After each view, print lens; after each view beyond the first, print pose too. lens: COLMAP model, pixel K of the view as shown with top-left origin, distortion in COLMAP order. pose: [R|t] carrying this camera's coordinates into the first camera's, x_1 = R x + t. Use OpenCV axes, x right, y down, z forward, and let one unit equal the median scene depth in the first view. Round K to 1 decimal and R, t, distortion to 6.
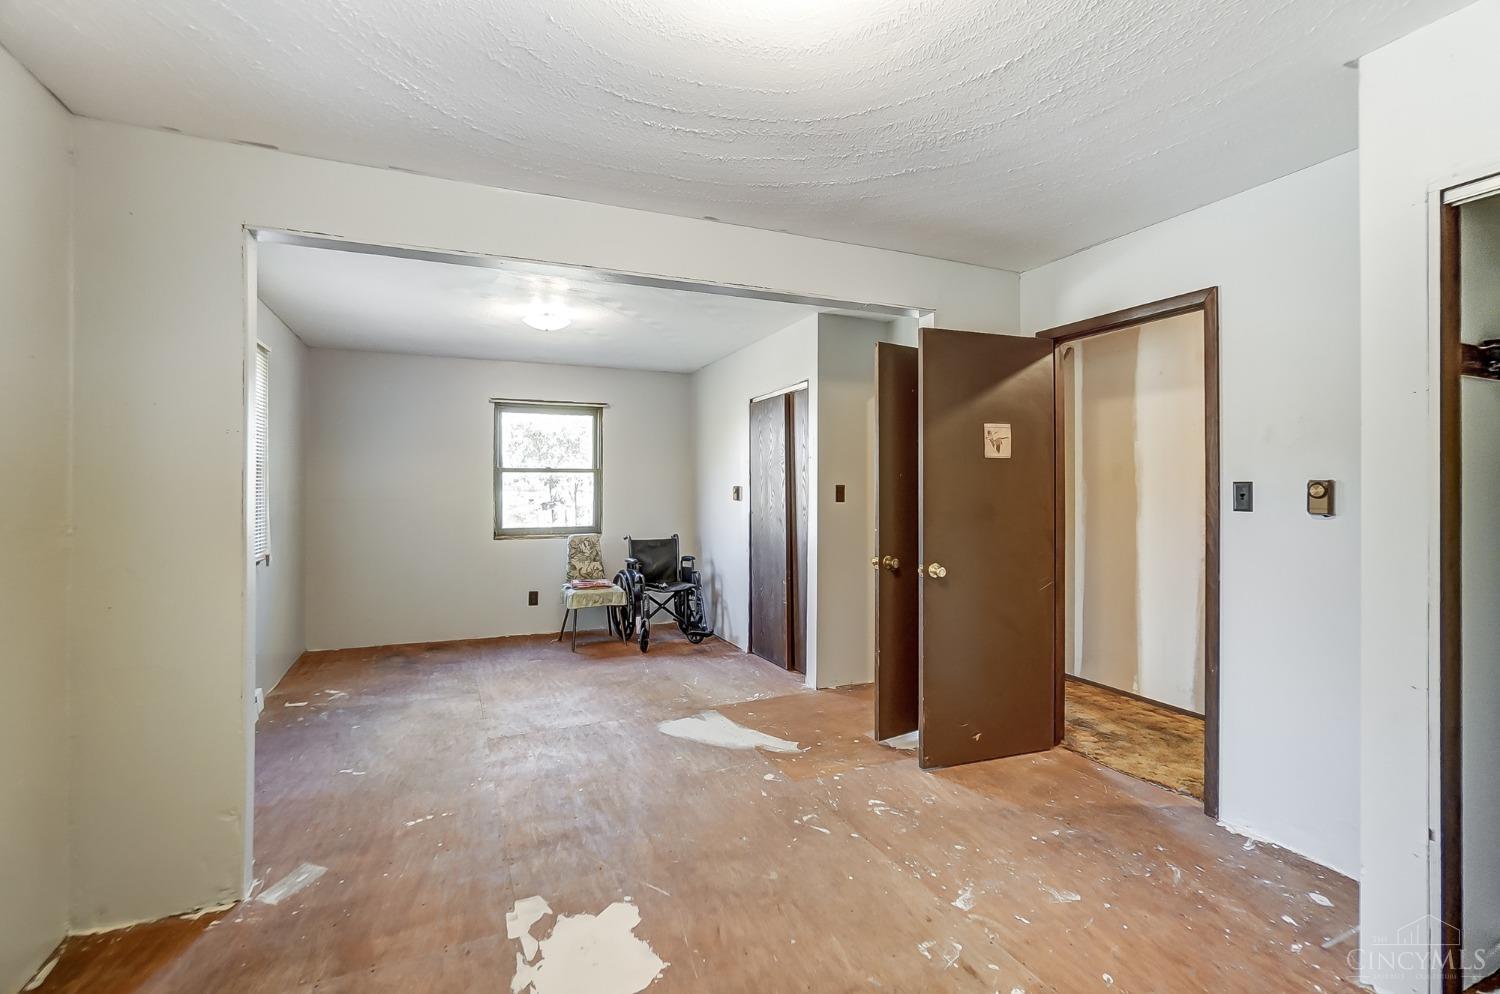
lens RADIAL K [[651.9, 0, 746.8], [0, 651.9, 487.3], [0, 0, 1]] dist [-0.000041, 0.000893]
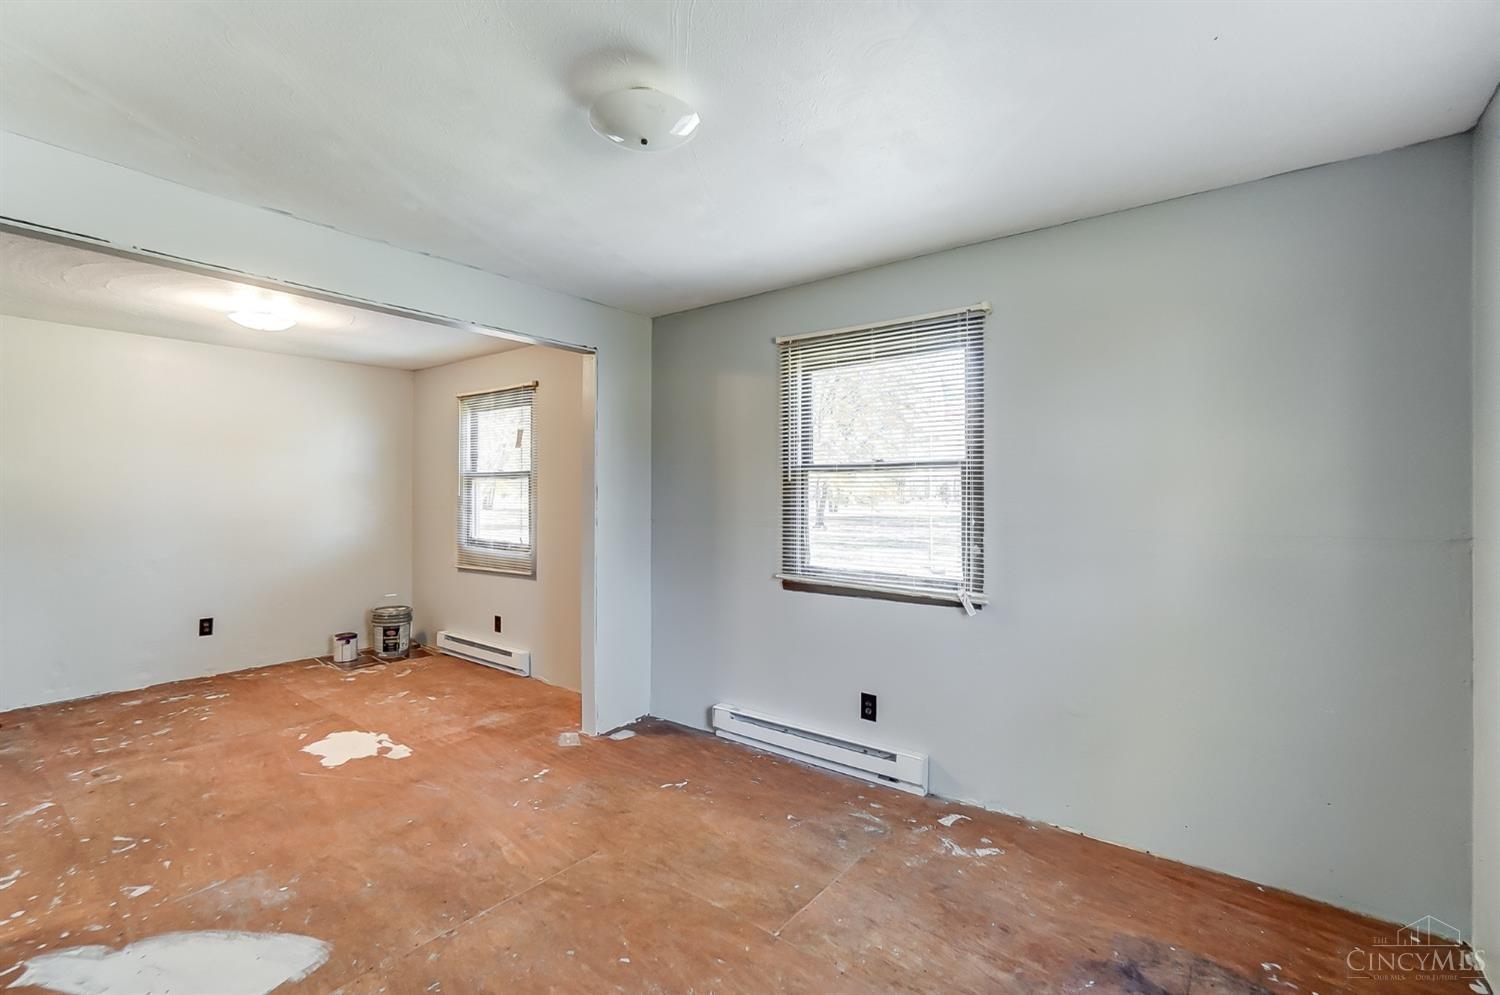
lens RADIAL K [[651.9, 0, 757.2], [0, 651.9, 496.5], [0, 0, 1]] dist [-0.000041, 0.000893]
pose [[-0.880066, 0.000047, -0.474851, -0.318913], [0.000803, 0.999999, -0.001389, -0.020603], [0.474851, -0.001604, -0.880065, 2.698643]]
